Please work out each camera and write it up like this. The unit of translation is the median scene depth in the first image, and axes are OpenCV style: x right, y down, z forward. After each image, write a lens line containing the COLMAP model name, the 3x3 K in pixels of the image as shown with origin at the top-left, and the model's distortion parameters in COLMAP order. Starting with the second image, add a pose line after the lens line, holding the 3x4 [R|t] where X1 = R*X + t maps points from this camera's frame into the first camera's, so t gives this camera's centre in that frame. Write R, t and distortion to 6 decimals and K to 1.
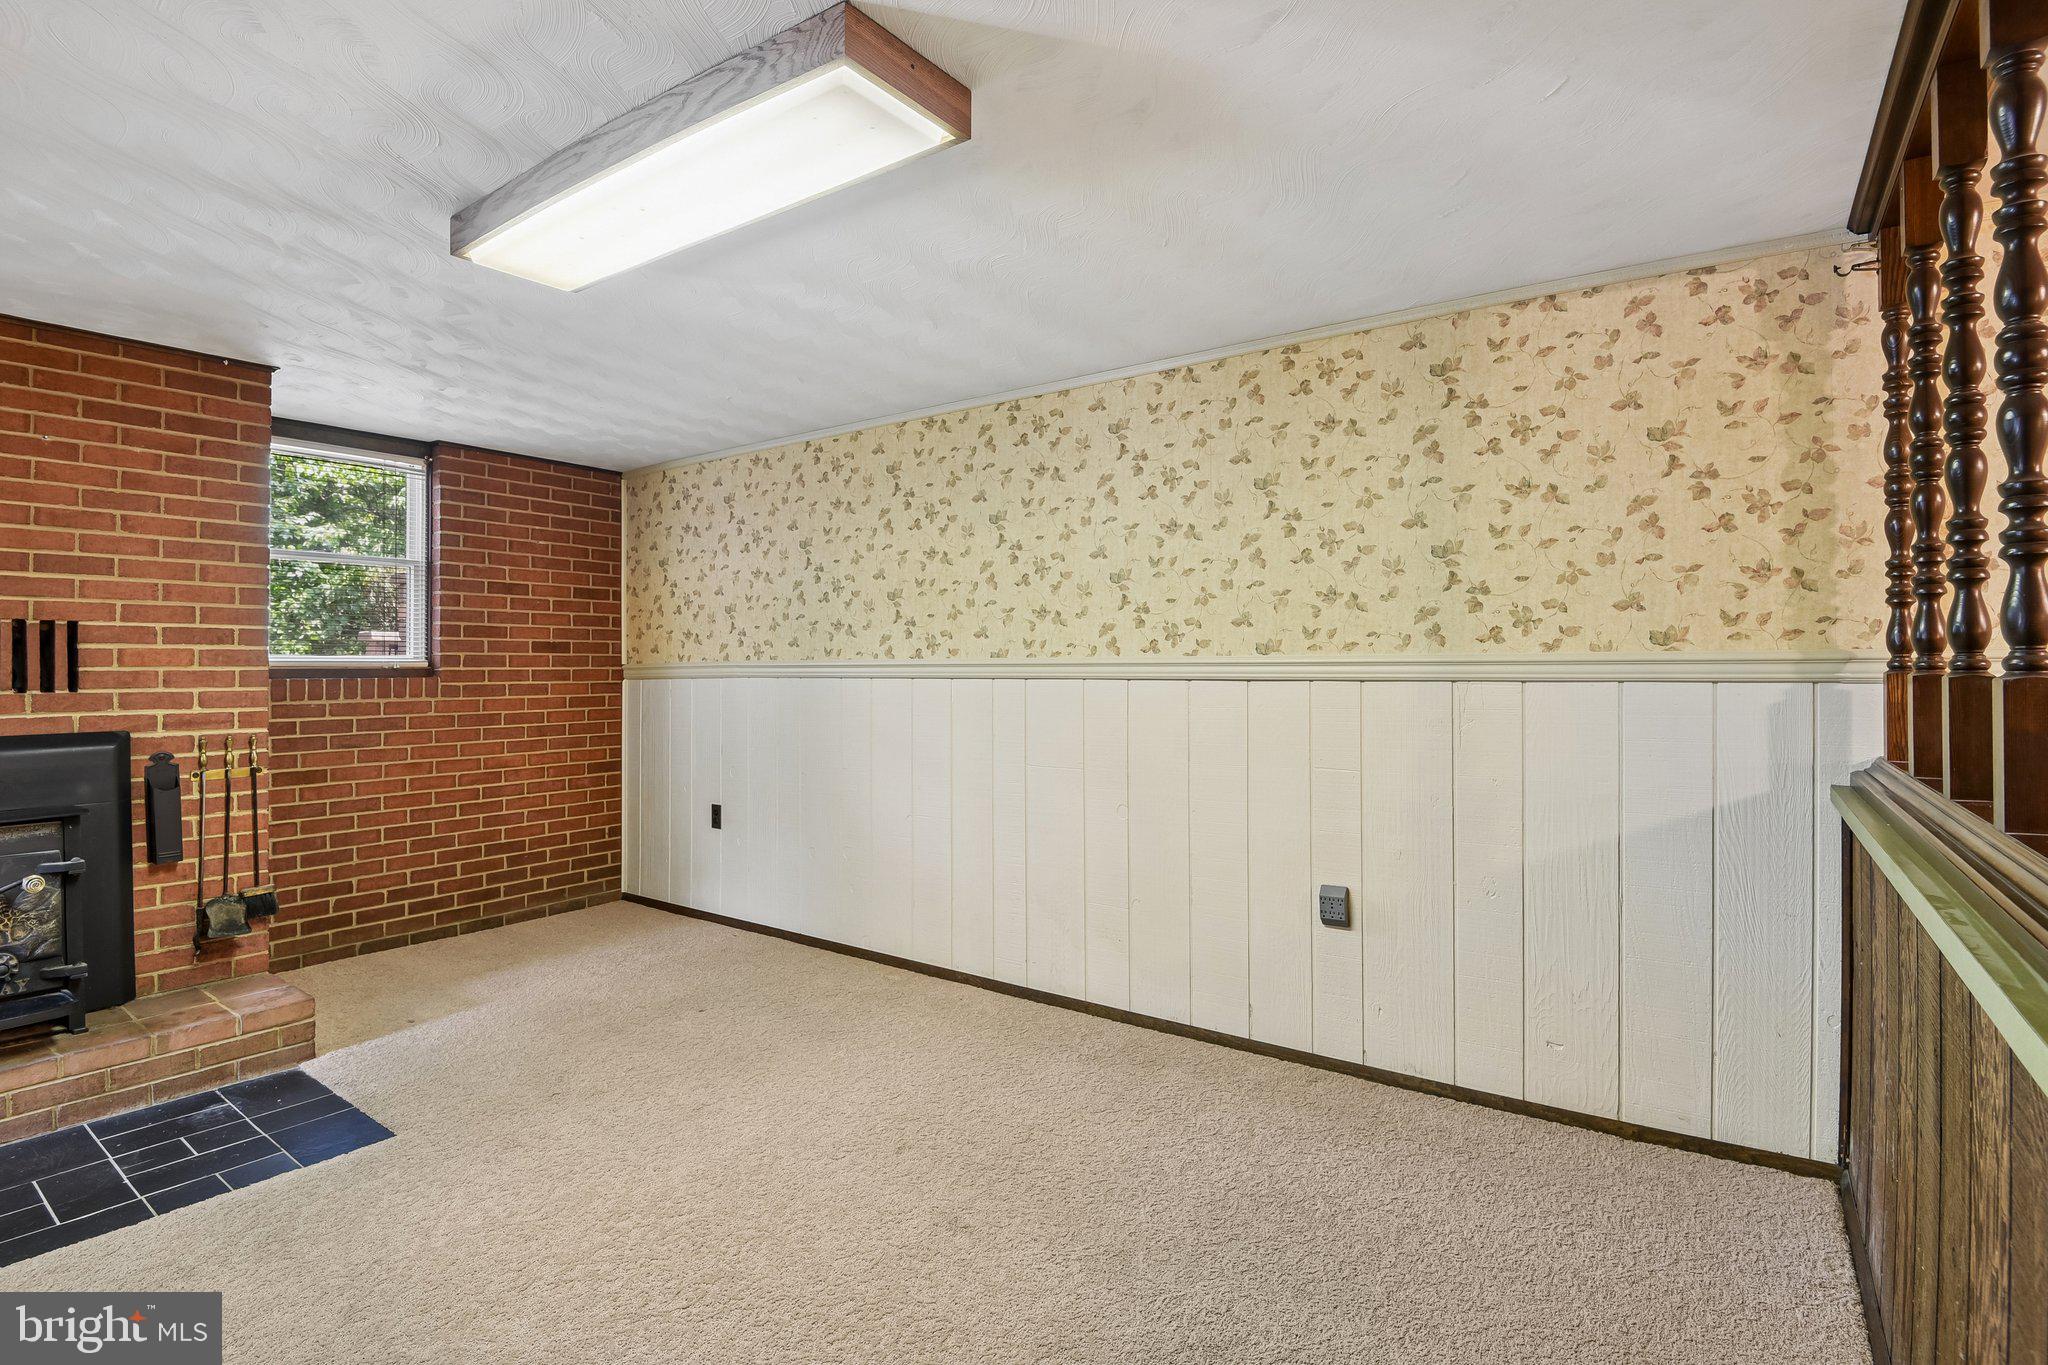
lens RADIAL K [[963.2, 0, 1008.9], [0, 963.2, 653.3], [0, 0, 1]] dist [-0.019776, -0.014919]
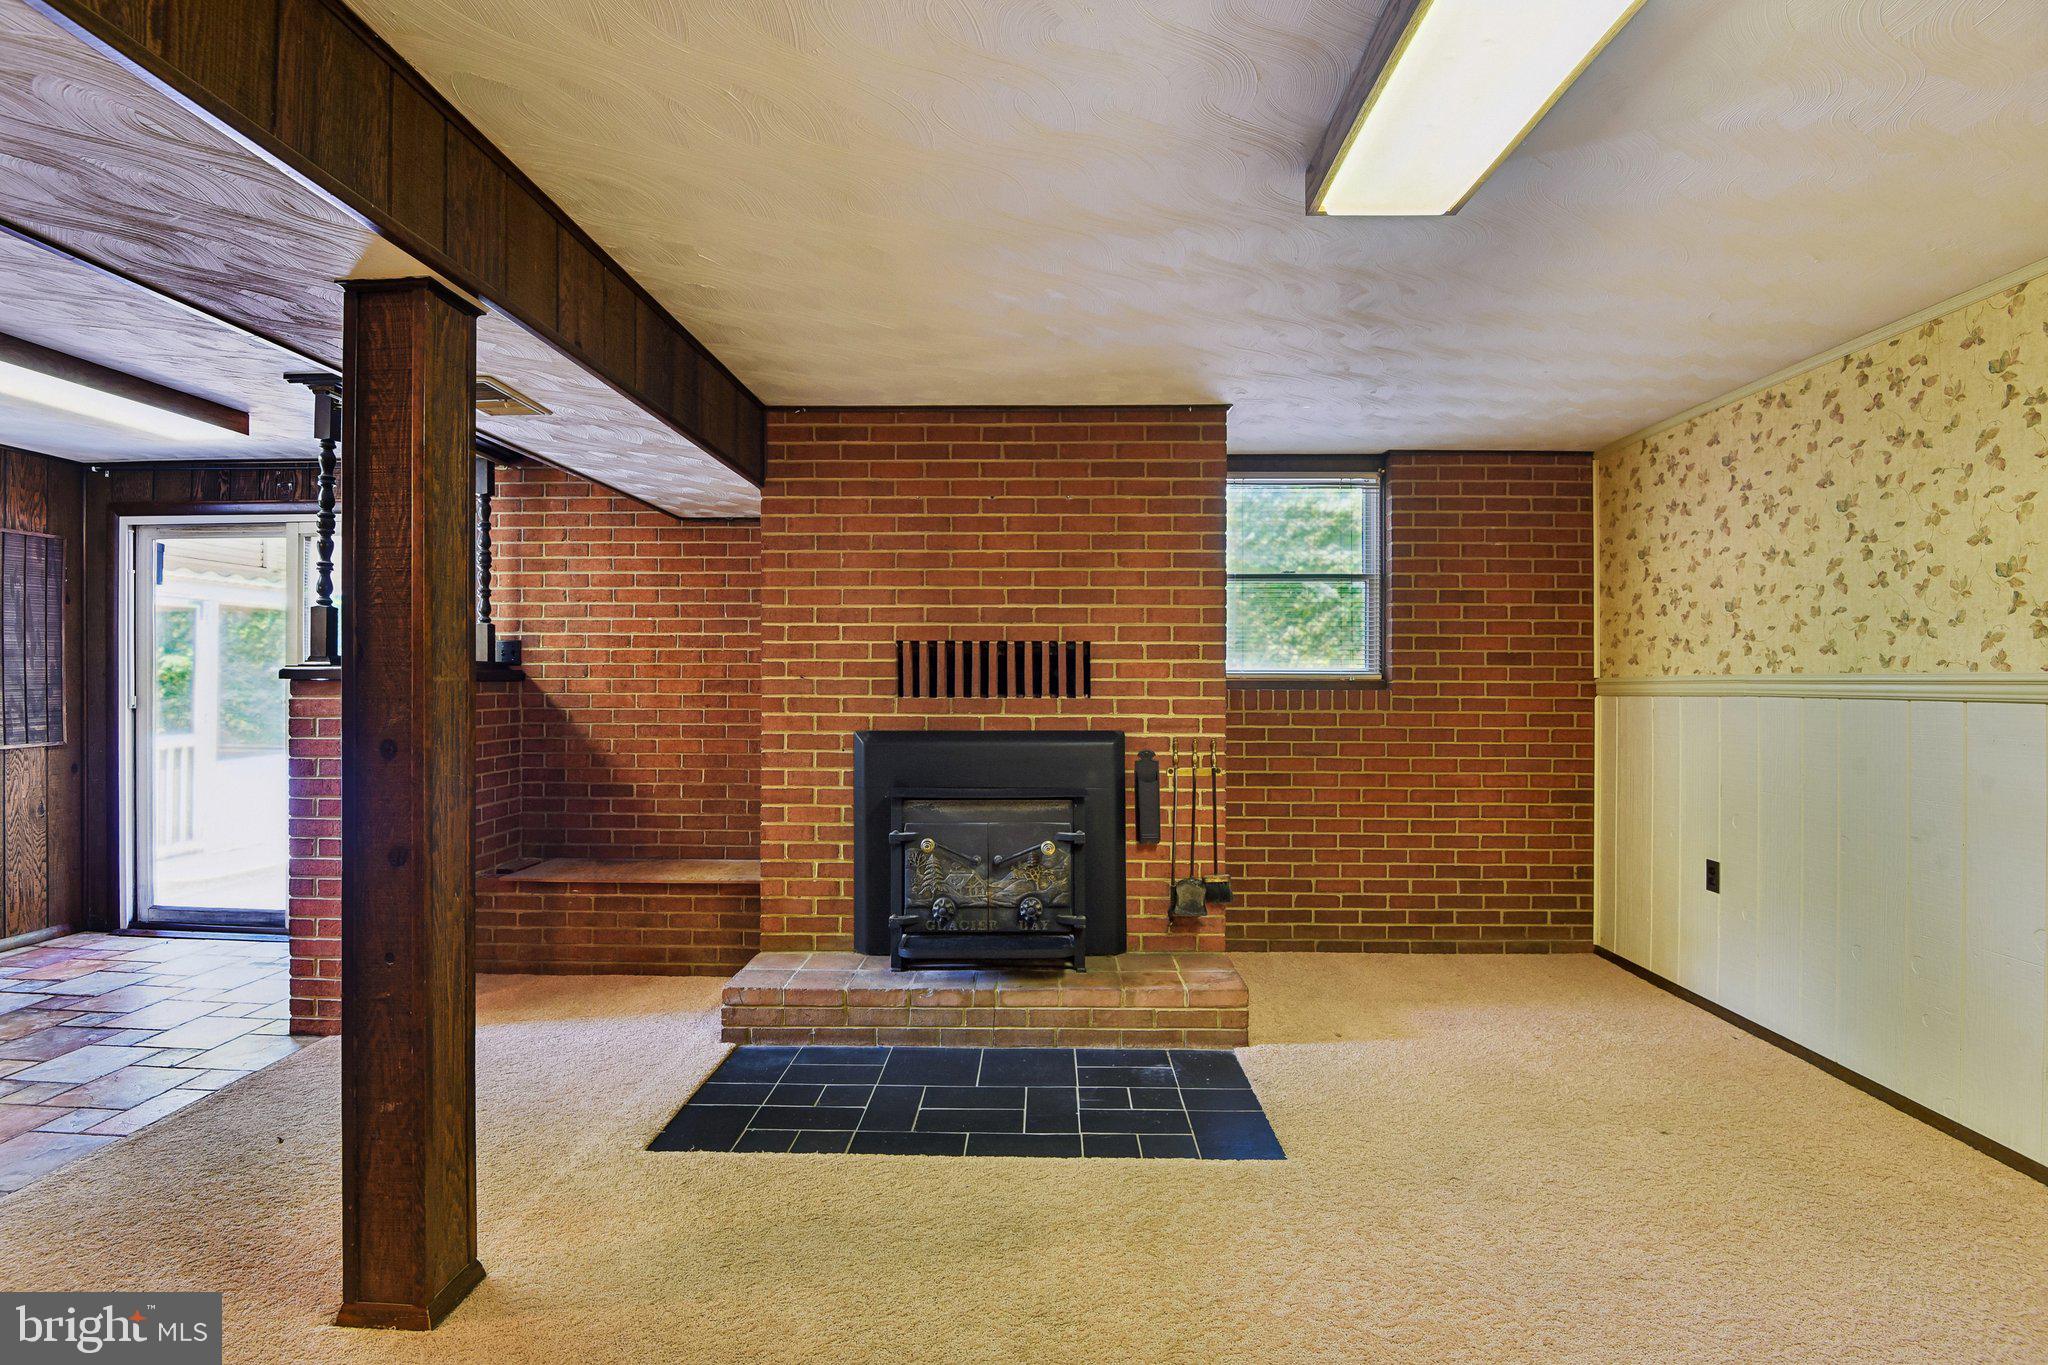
lens RADIAL K [[963.2, 0, 1011.5], [0, 963.2, 677.1], [0, 0, 1]] dist [-0.019776, -0.014919]
pose [[0.565346, 0.005745, -0.824834, 0.003514], [0.003847, 0.999947, 0.009601, 0.001192], [0.824845, -0.008601, 0.565294, 0.165594]]
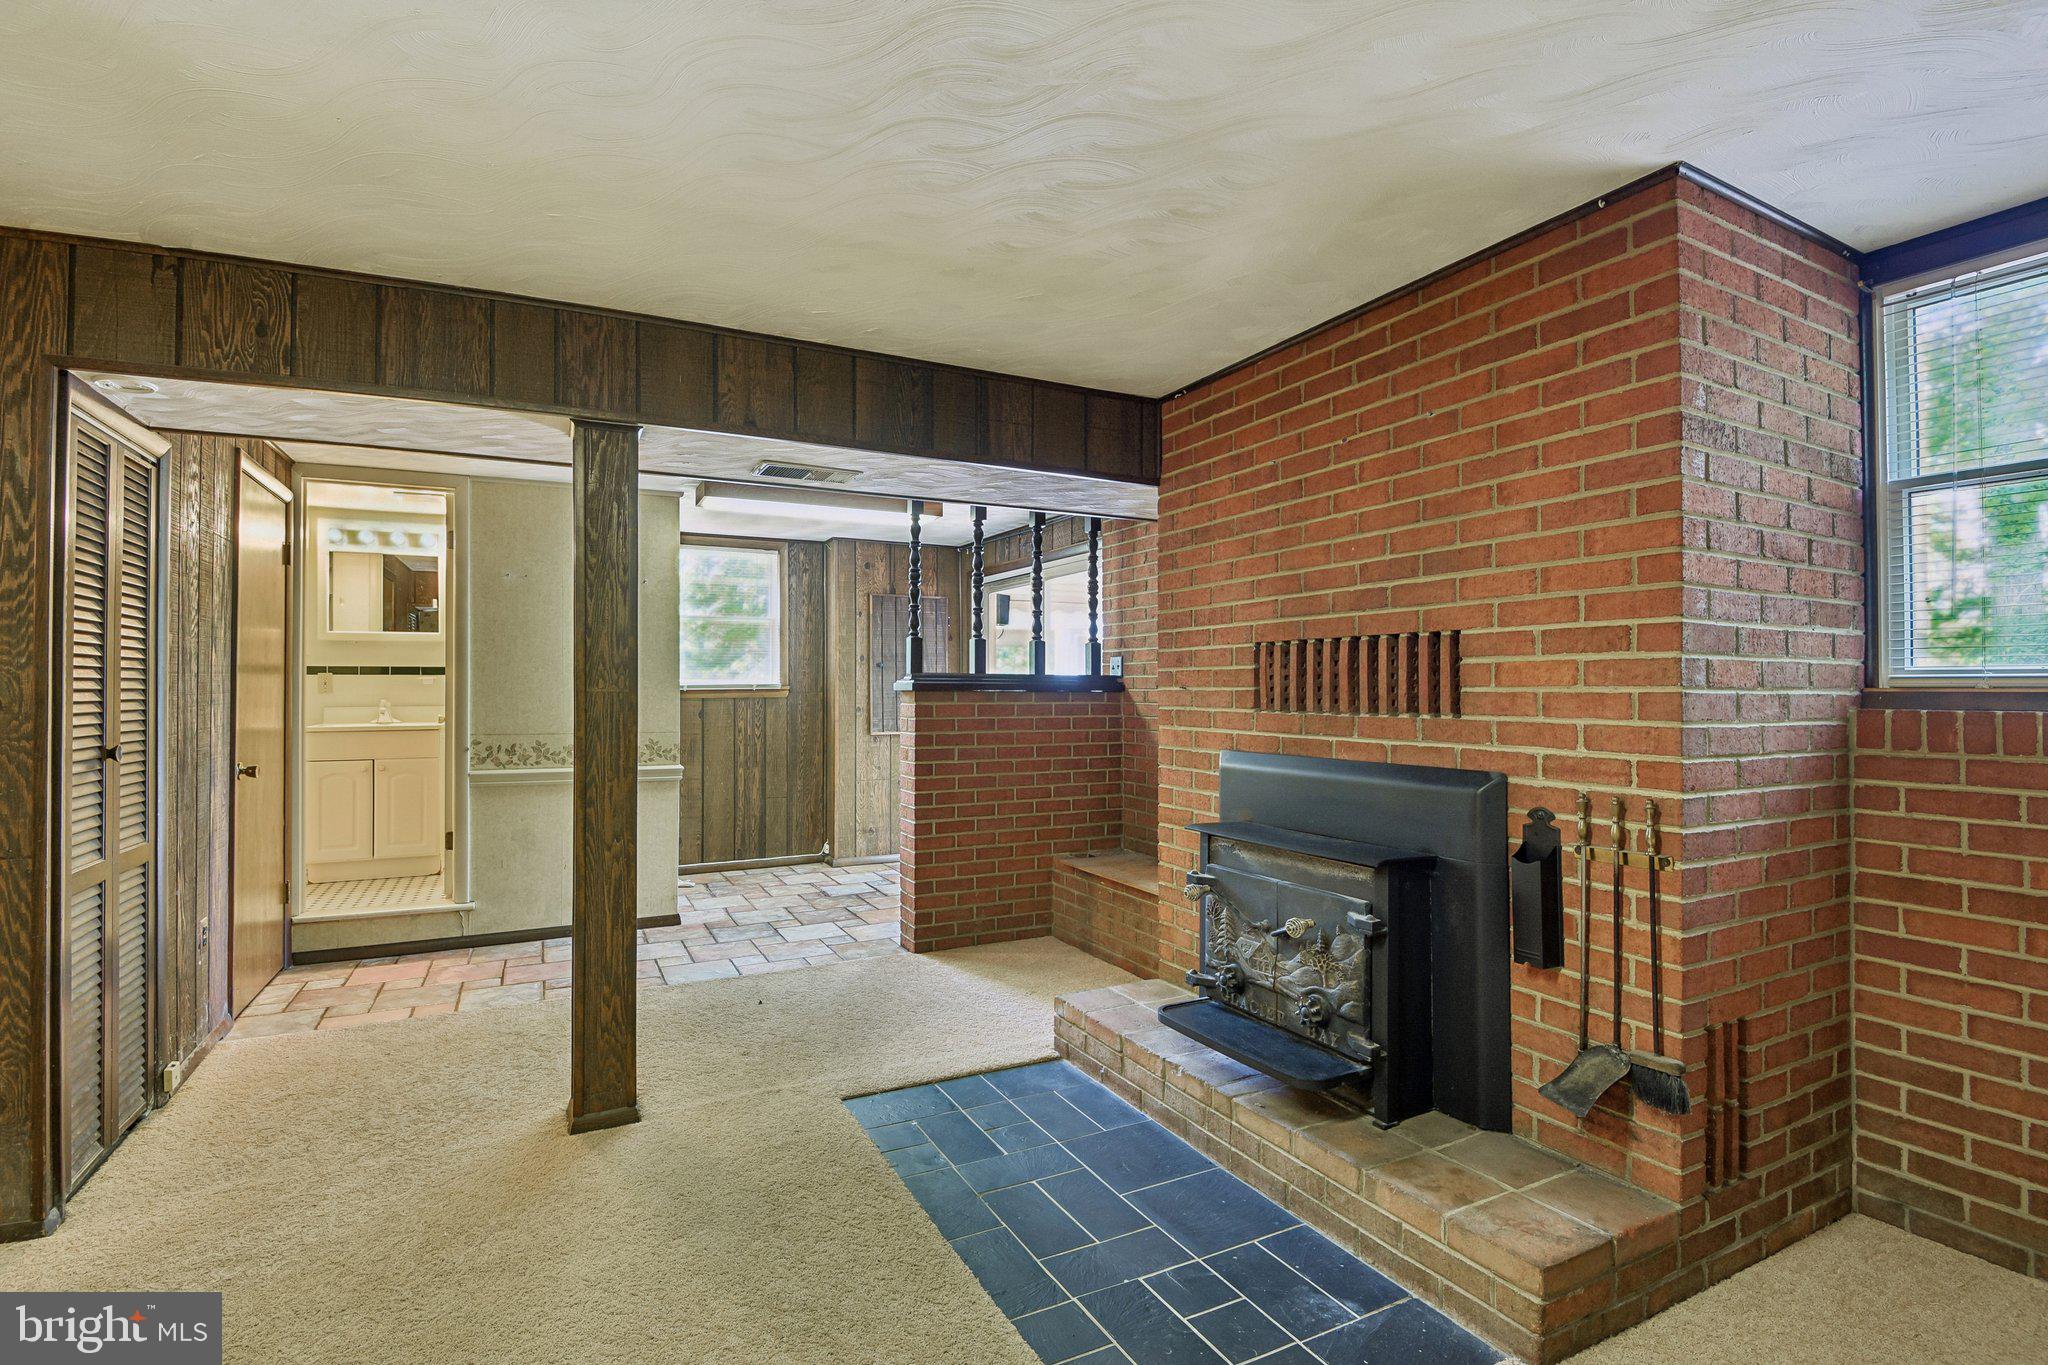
lens RADIAL K [[963.2, 0, 1072.7], [0, 963.2, 701.8], [0, 0, 1]] dist [-0.019776, -0.014919]
pose [[-0.445260, 0.018026, -0.895220, -0.101363], [0.014508, 0.999811, 0.012916, 0.011113], [0.895284, -0.007237, -0.445437, 0.970995]]
